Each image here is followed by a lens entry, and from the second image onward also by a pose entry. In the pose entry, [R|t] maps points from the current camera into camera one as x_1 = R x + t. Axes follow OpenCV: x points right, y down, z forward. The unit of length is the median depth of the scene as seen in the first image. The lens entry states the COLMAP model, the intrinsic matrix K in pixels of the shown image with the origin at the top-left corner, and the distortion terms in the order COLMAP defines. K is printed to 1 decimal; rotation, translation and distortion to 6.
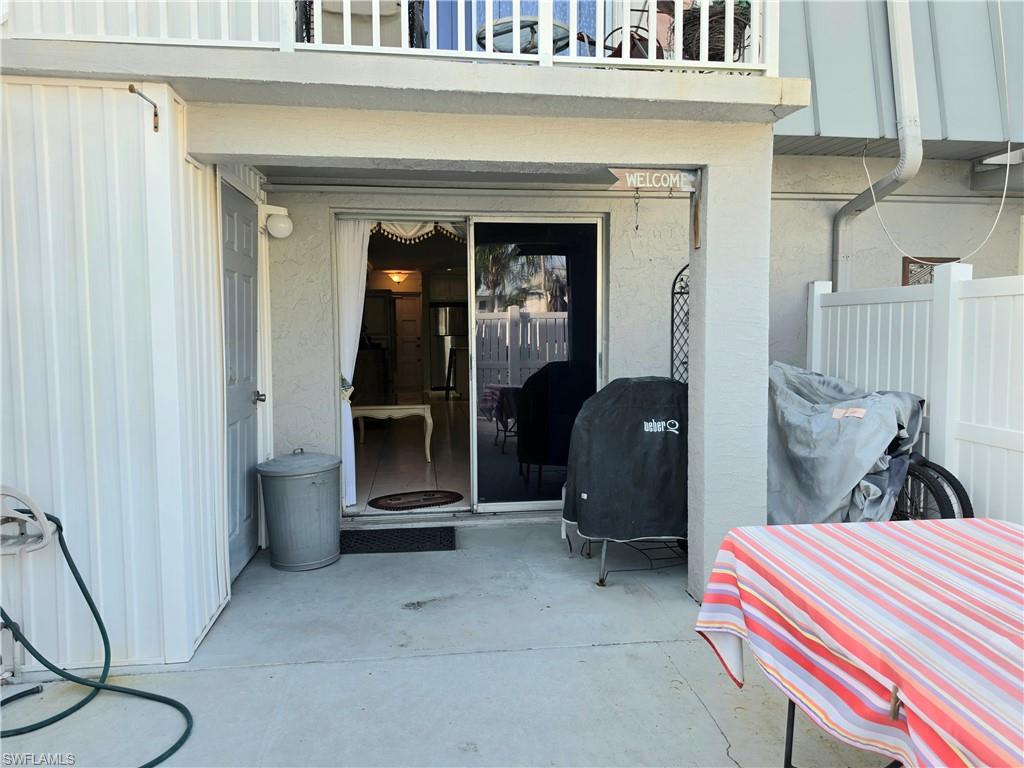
lens RADIAL K [[688.9, 0, 491.8], [0, 688.9, 381.7], [0, 0, 1]] dist [0.091143, -0.120835]
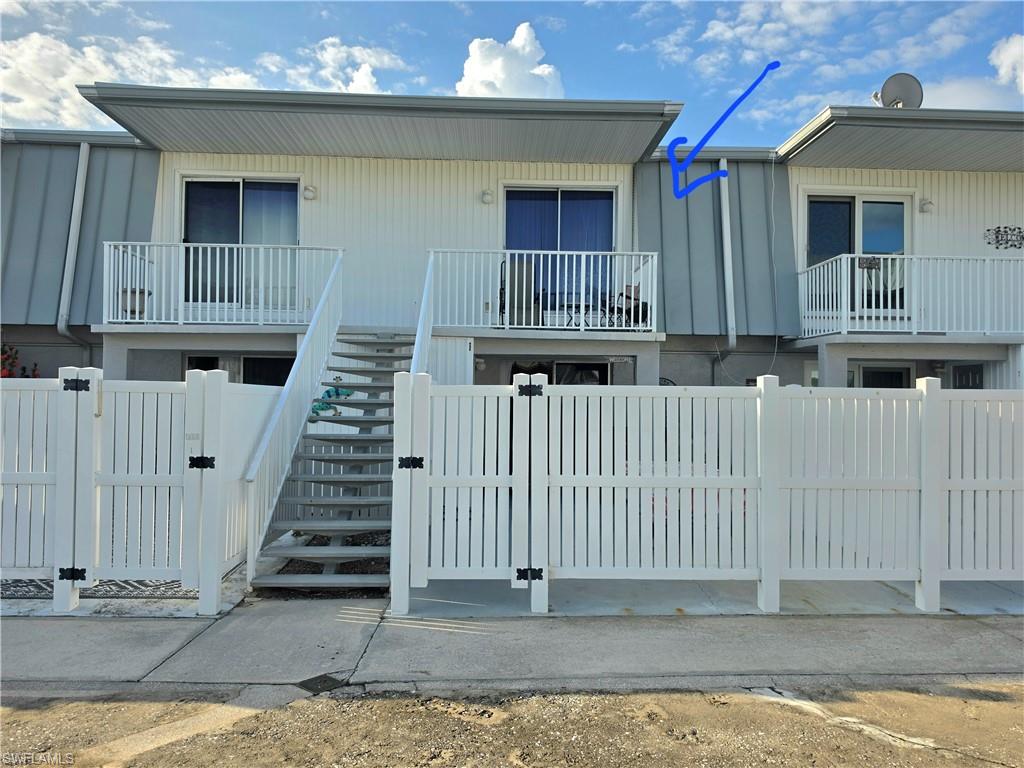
lens RADIAL K [[702.1, 0, 488.3], [0, 702.1, 384.4], [0, 0, 1]] dist [0.061990, -0.076240]
pose [[0.995721, 0.023173, -0.089459, -0.045283], [-0.030762, 0.995956, -0.084409, 0.076532], [0.087141, 0.086800, 0.992407, -1.727913]]
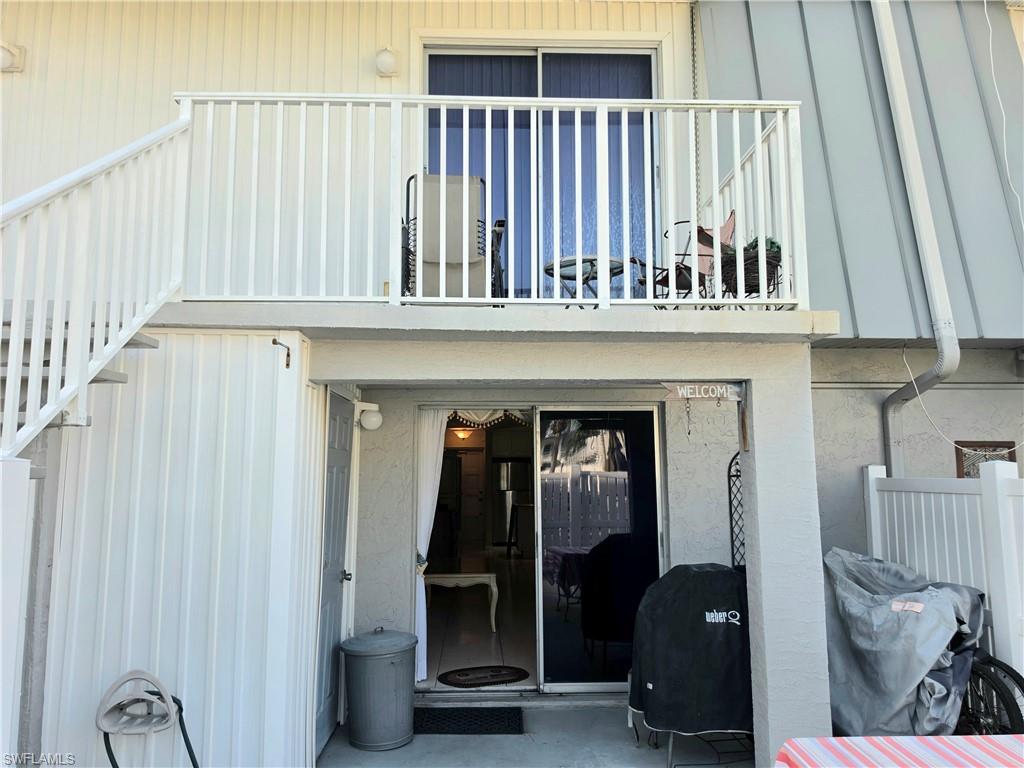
lens RADIAL K [[702.1, 0, 488.3], [0, 702.1, 384.4], [0, 0, 1]] dist [0.061990, -0.076240]
pose [[0.996328, -0.001808, -0.085596, -0.013580], [-0.014055, 0.982759, -0.184356, -0.071753], [0.084454, 0.184882, 0.979125, -0.129133]]
